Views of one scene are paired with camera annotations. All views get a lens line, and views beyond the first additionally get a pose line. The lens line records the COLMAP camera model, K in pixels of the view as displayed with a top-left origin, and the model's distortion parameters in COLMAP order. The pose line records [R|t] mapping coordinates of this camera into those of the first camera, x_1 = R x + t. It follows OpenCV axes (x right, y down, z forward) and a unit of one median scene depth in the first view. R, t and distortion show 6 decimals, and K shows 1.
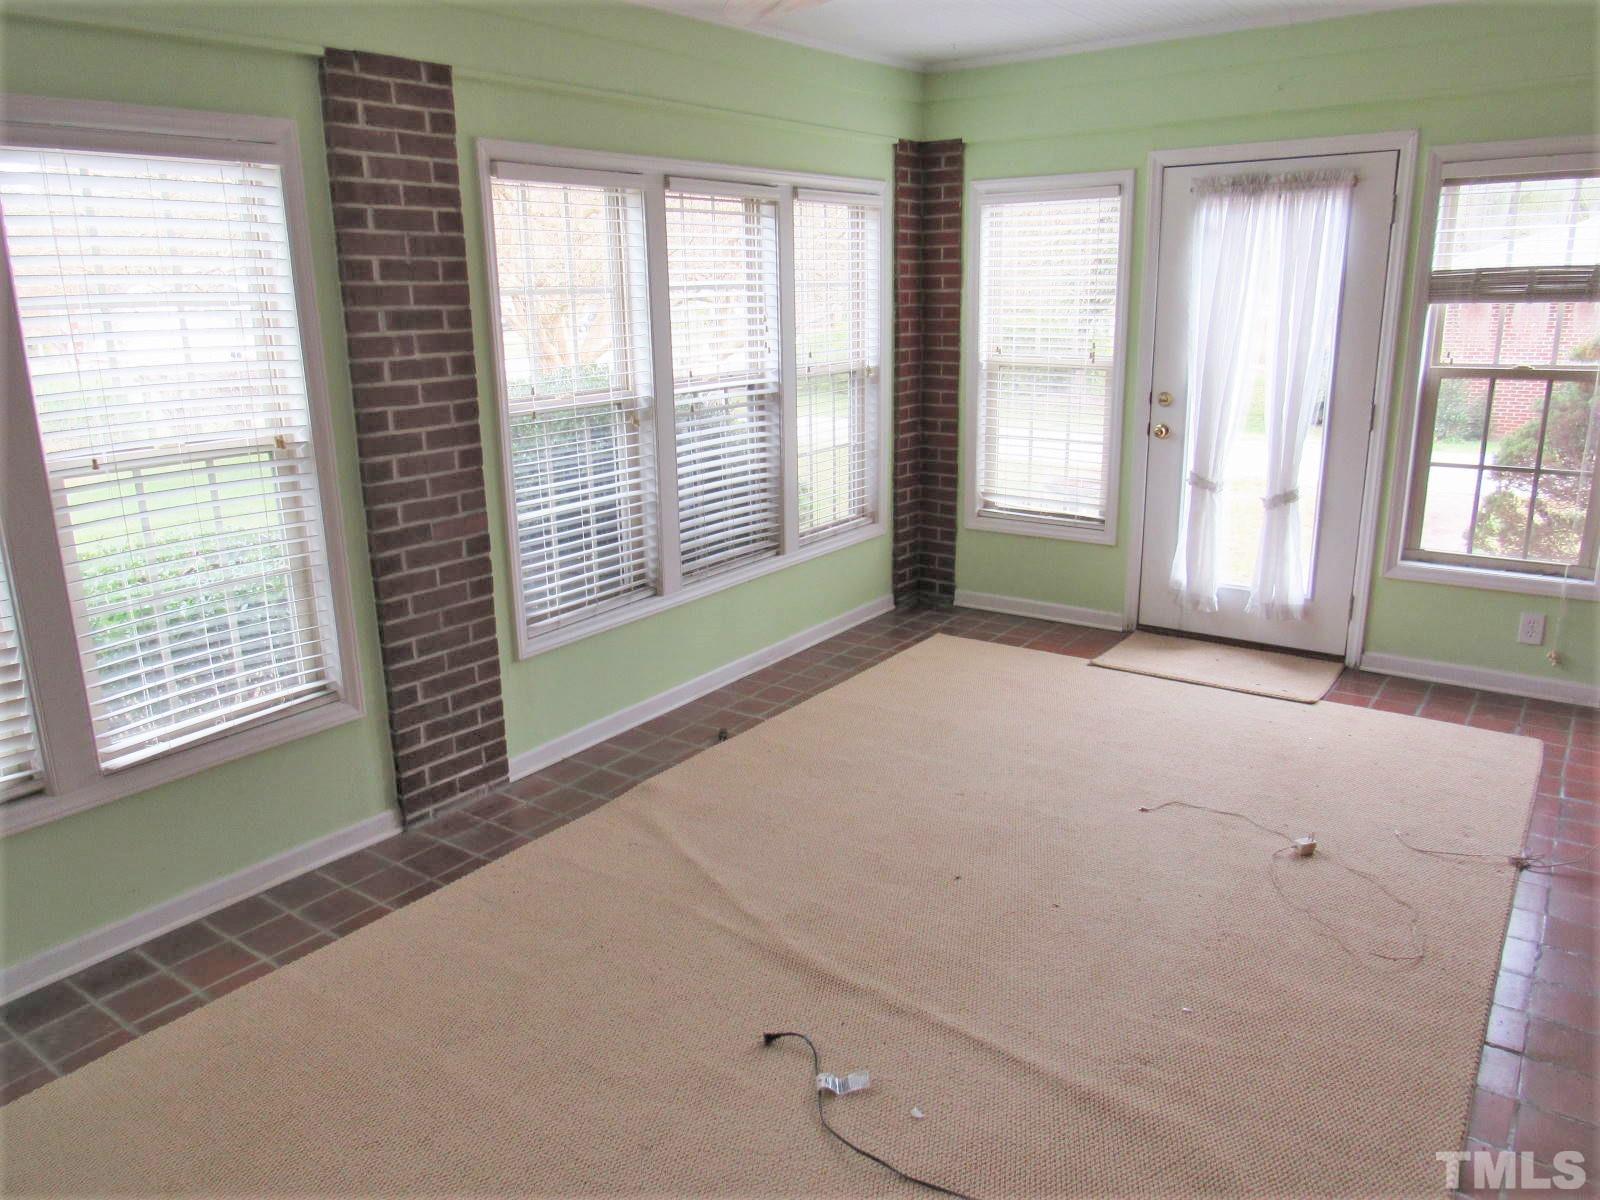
lens RADIAL K [[1129.0, 0, 794.9], [0, 1129.0, 589.9], [0, 0, 1]] dist [-0.033959, 0.013662]
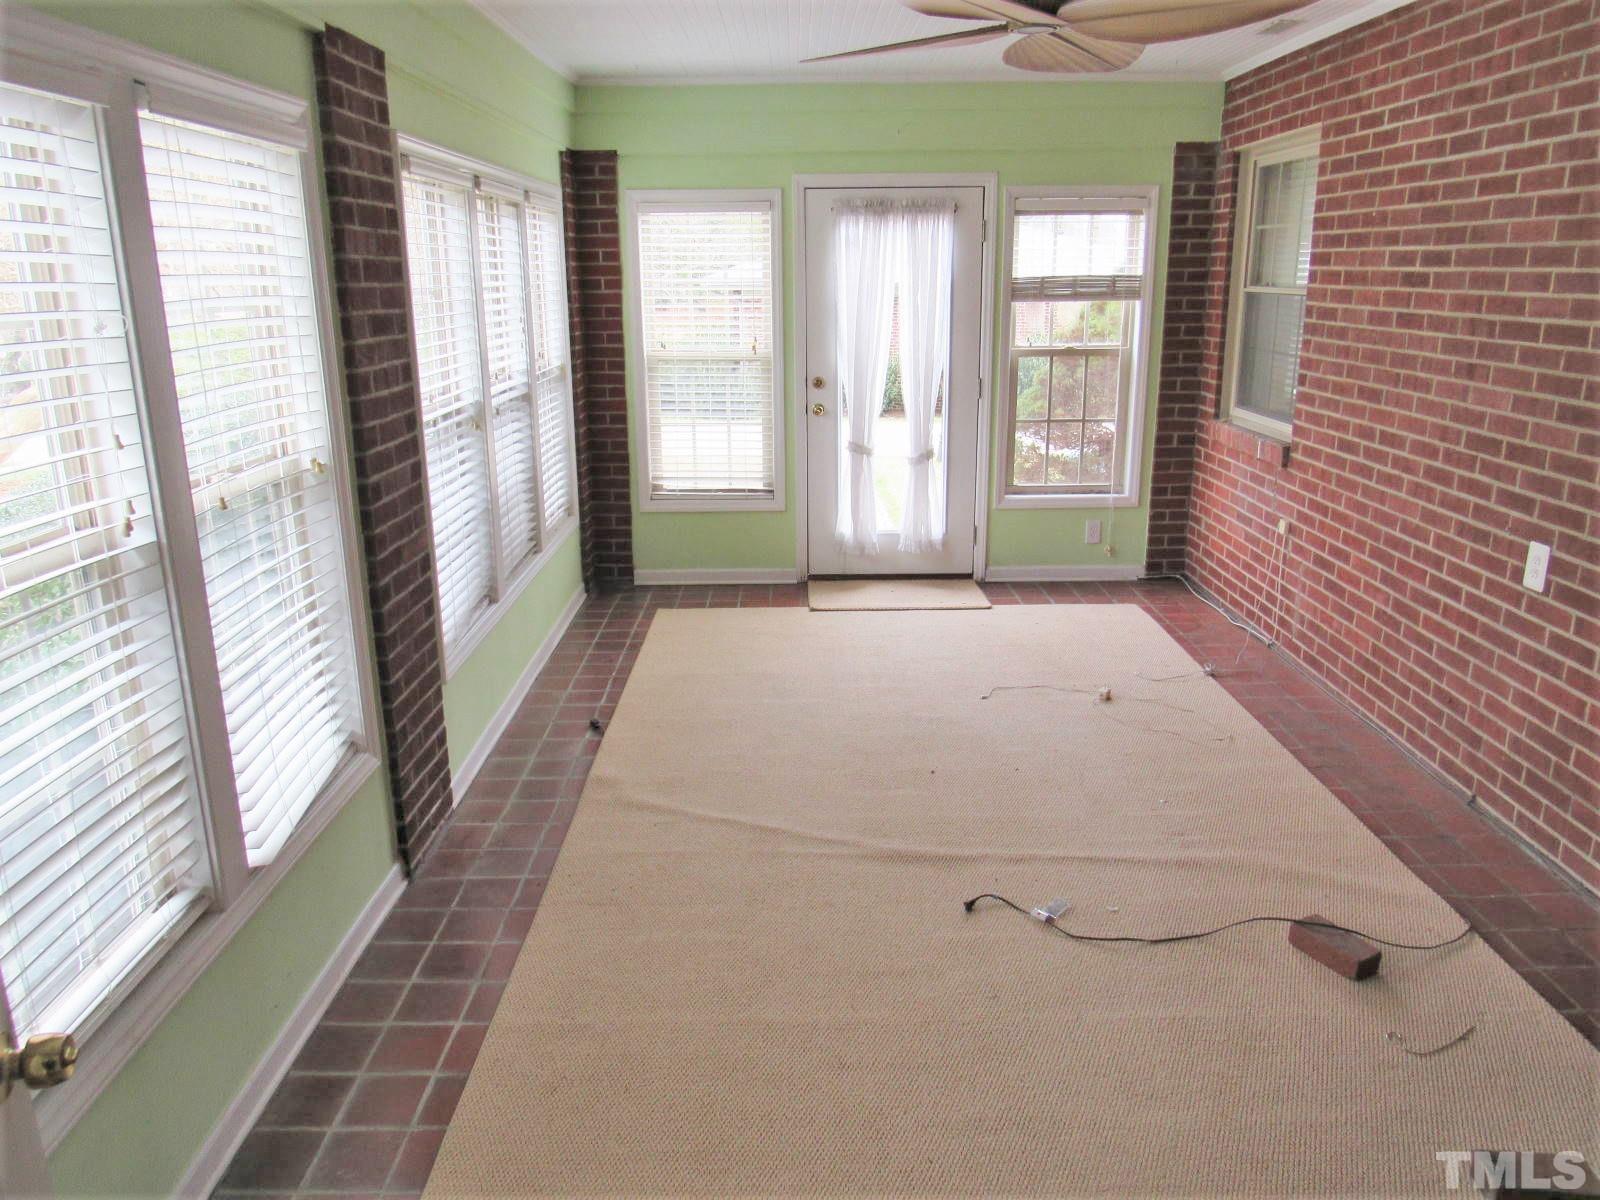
lens RADIAL K [[1129.0, 0, 794.9], [0, 1129.0, 589.9], [0, 0, 1]] dist [-0.033959, 0.013662]
pose [[0.810005, -0.146390, 0.567857, -0.412408], [0.144093, 0.988338, 0.049249, -0.015241], [-0.568444, 0.041932, 0.821653, 0.040346]]
